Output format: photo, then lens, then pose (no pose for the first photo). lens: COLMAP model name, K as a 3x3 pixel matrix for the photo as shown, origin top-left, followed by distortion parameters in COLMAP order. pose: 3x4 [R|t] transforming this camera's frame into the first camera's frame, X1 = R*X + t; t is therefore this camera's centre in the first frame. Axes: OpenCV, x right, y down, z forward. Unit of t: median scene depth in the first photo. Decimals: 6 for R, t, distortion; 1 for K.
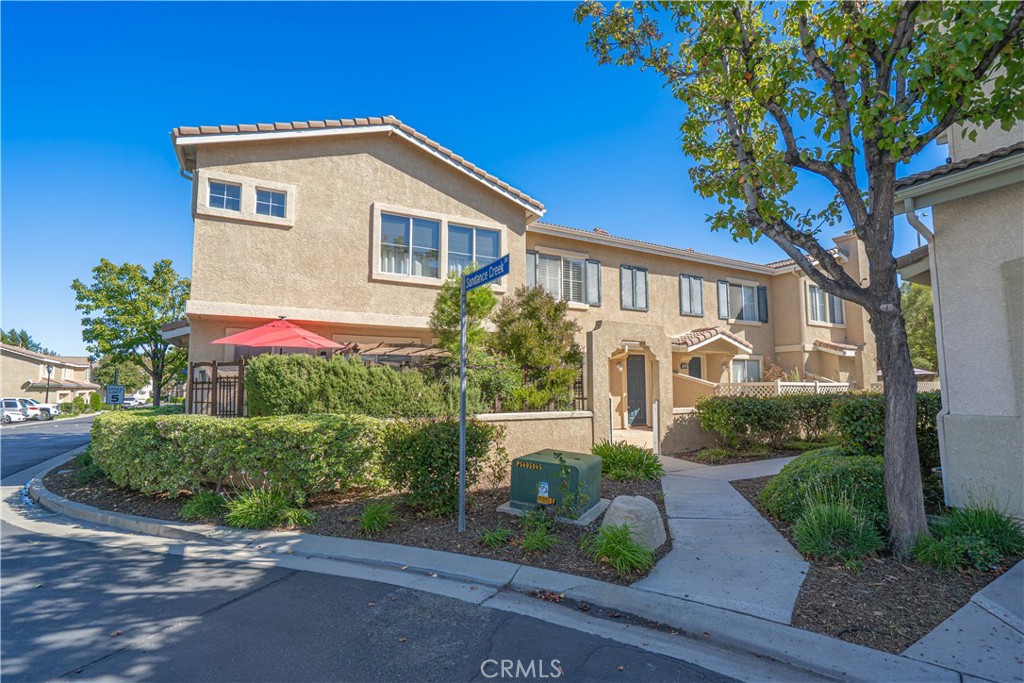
lens RADIAL K [[460.7, 0, 523.1], [0, 460.7, 347.8], [0, 0, 1]] dist [-0.002067, 0.001886]
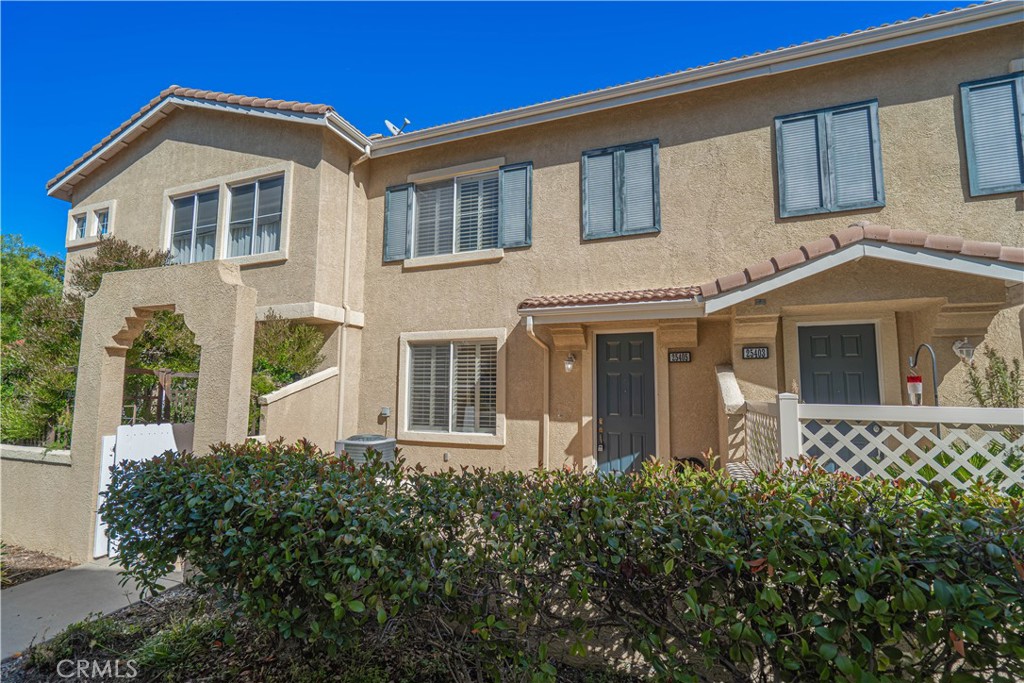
lens RADIAL K [[460.7, 0, 527.4], [0, 460.7, 346.2], [0, 0, 1]] dist [-0.002067, 0.001886]
pose [[0.652635, -0.068265, -0.754591, 0.516807], [0.056439, 0.997546, -0.041431, 0.040299], [0.755568, -0.015550, 0.654886, 0.618731]]
